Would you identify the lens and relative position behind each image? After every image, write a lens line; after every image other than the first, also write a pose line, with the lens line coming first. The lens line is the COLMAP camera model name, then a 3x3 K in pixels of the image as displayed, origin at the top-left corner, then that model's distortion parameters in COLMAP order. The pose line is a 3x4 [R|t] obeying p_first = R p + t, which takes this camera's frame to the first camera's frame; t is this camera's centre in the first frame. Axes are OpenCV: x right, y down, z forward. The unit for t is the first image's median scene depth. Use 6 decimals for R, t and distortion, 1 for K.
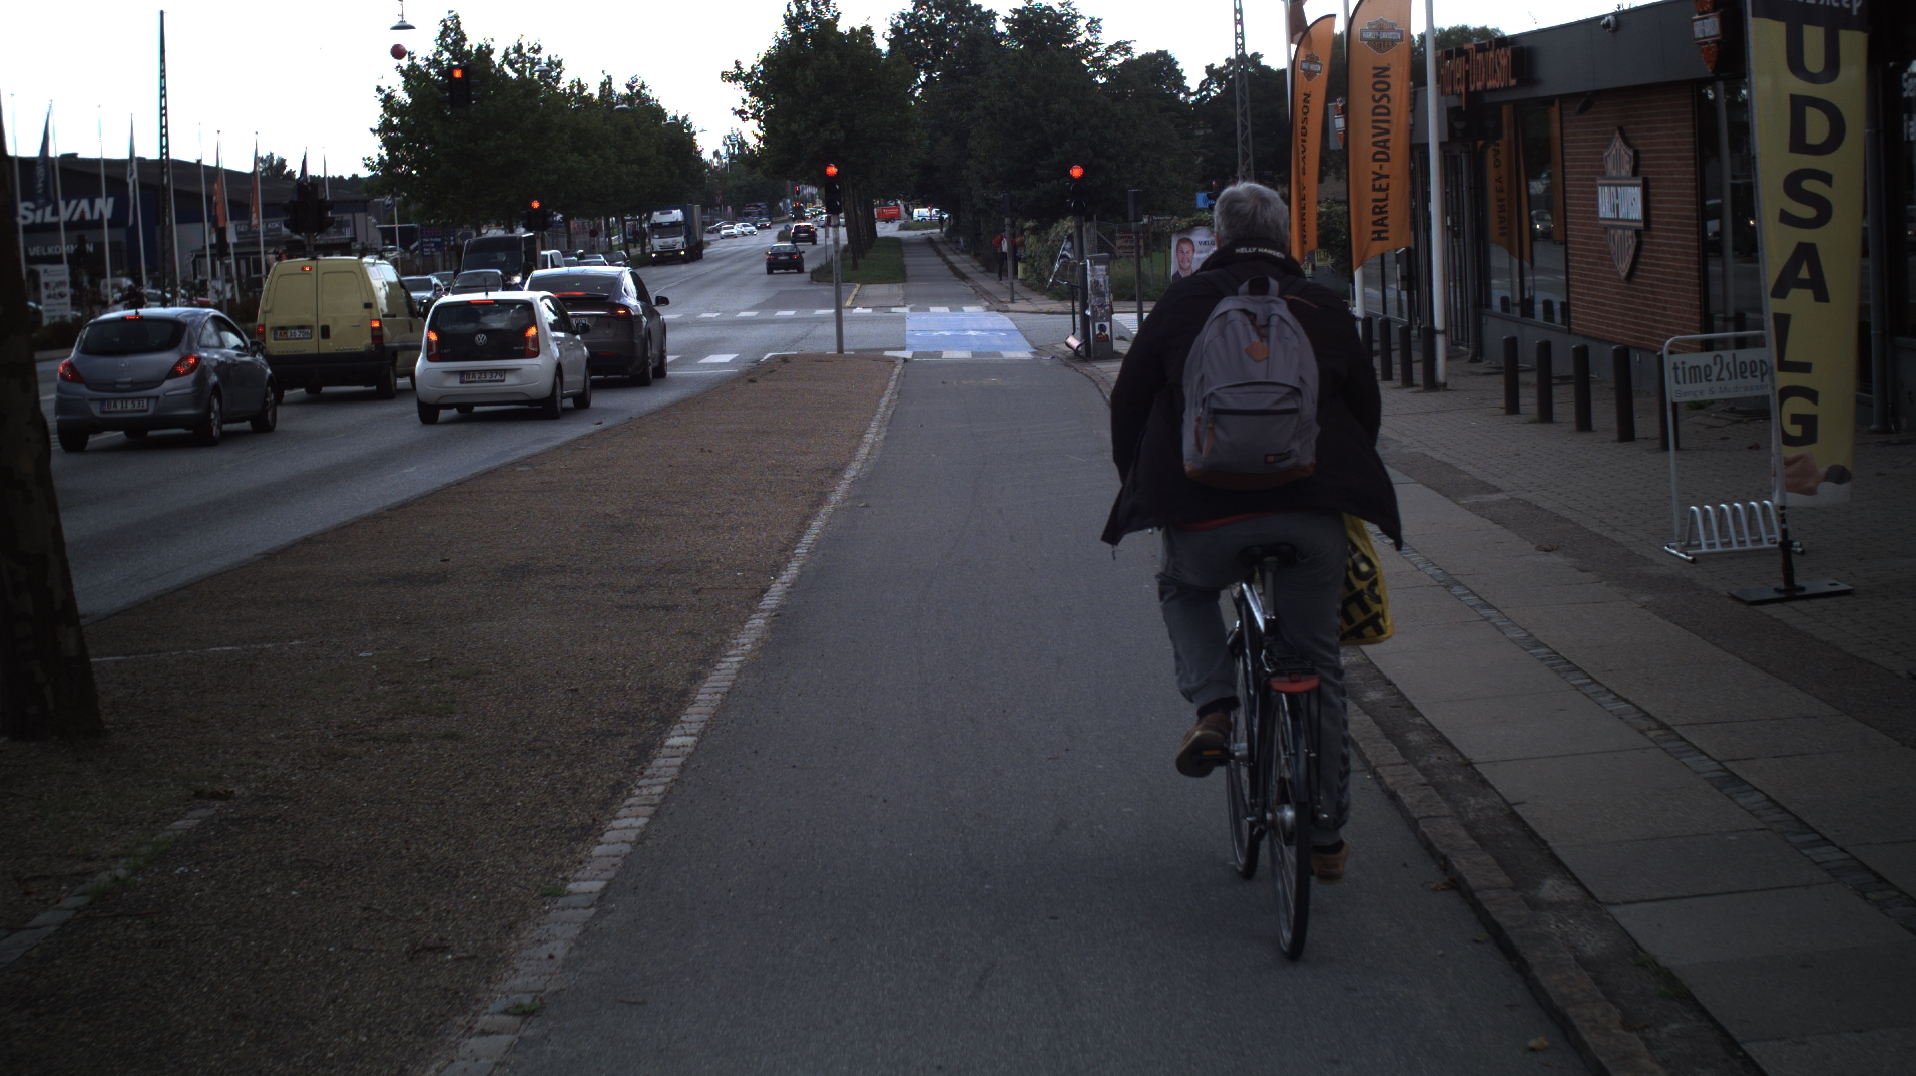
lens RADIAL K [[3387.8, 0, 958.0], [0, 3387.8, 538.0], [0, 0, 1]] dist [-0.261474, 0.138711]
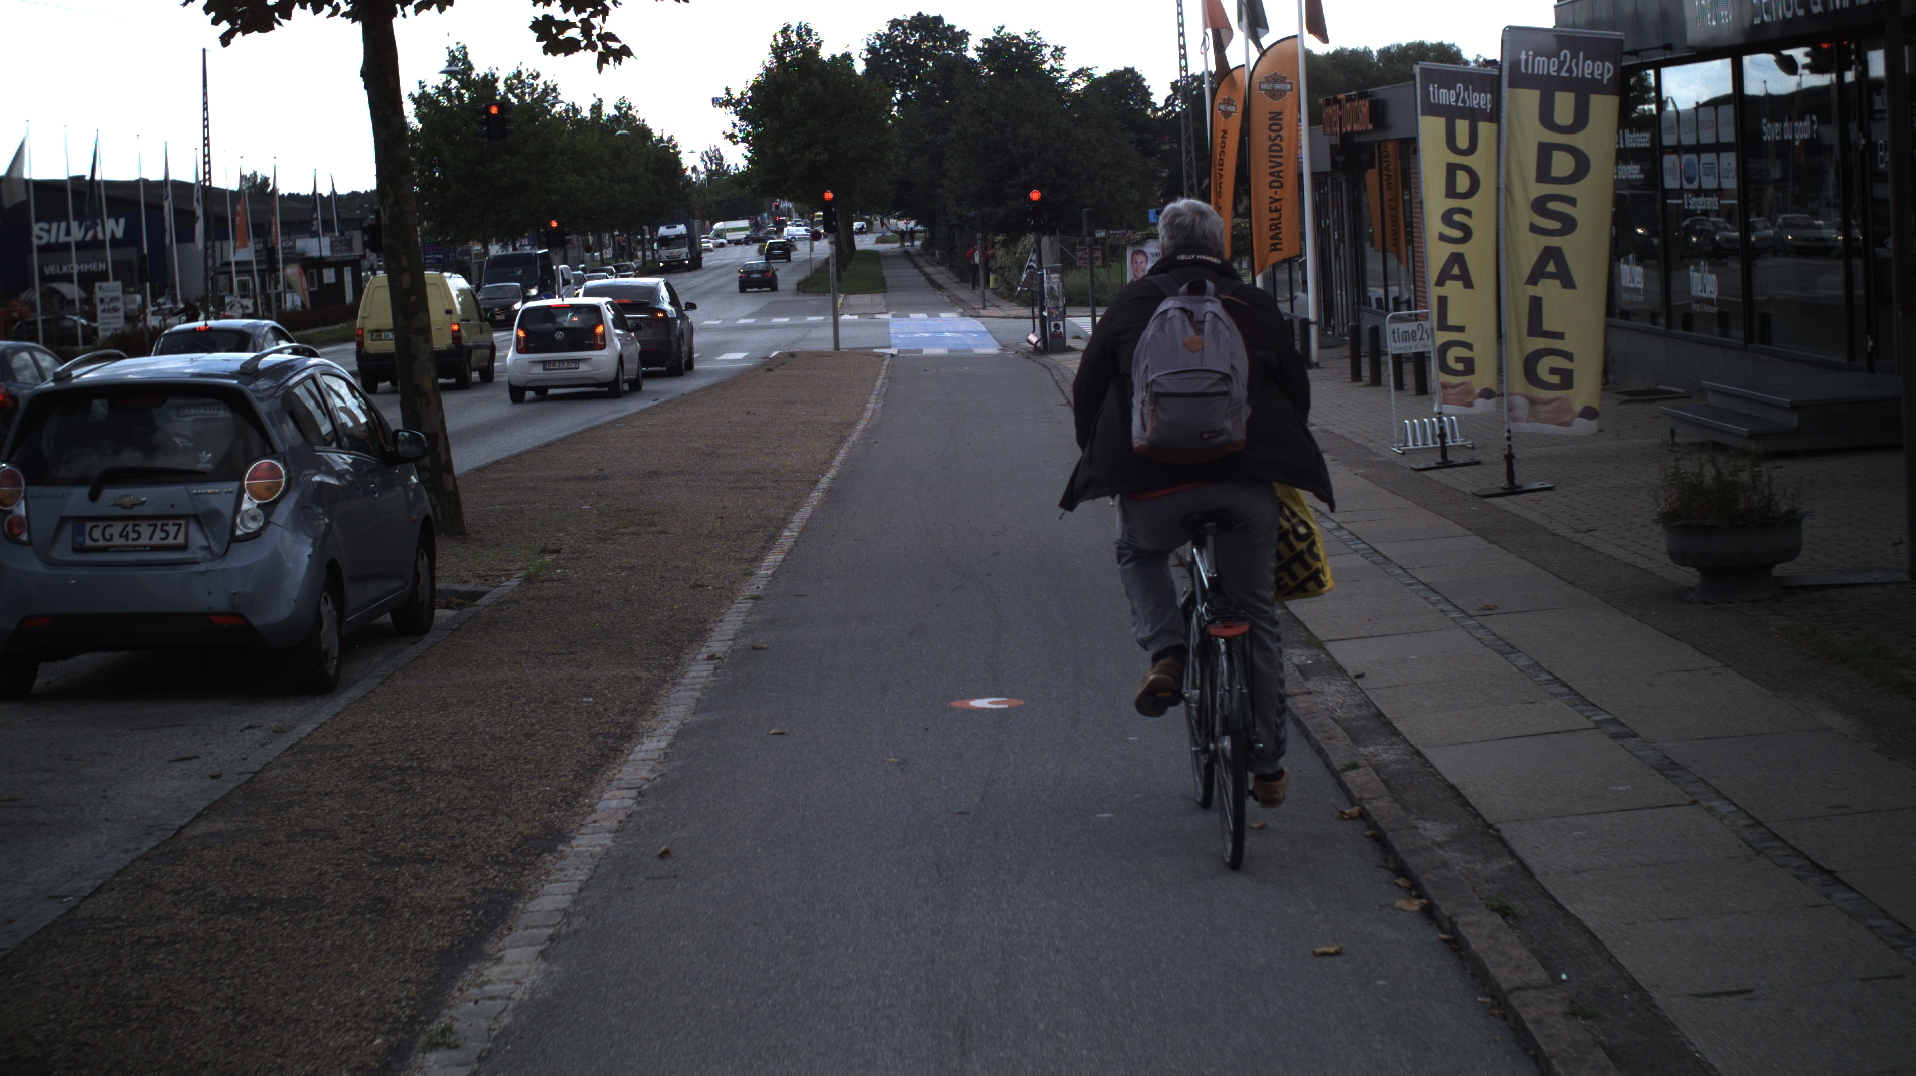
lens RADIAL K [[3387.8, 0, 958.0], [0, 3387.8, 538.0], [0, 0, 1]] dist [-0.261474, 0.138711]
pose [[0.999943, -0.008288, 0.006716, -0.000575], [0.008311, 0.999959, -0.003503, 0.009451], [-0.006687, 0.003558, 0.999971, -0.111240]]
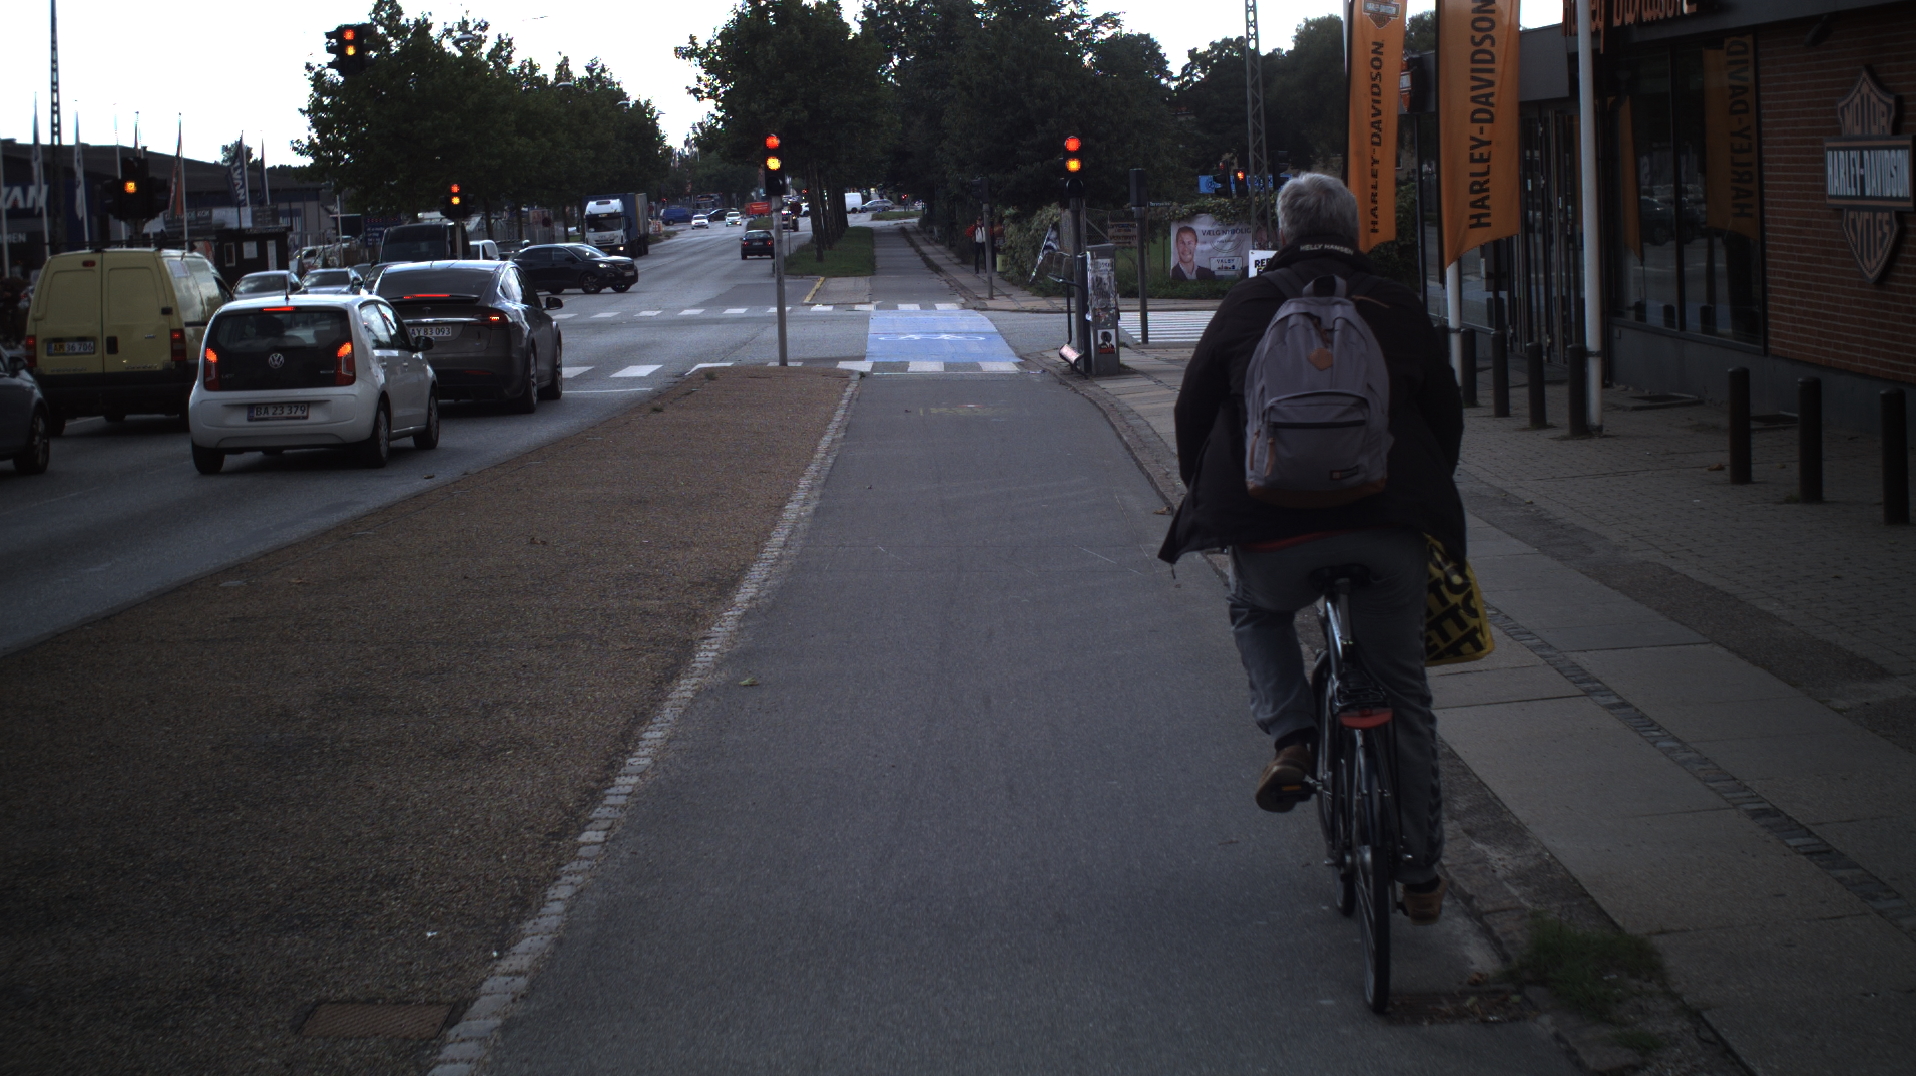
lens RADIAL K [[3387.8, 0, 958.0], [0, 3387.8, 538.0], [0, 0, 1]] dist [-0.261474, 0.138711]
pose [[0.999973, 0.000465, 0.007300, 0.000906], [-0.000485, 0.999996, 0.002777, -0.009327], [-0.007299, -0.002780, 0.999969, 0.111425]]
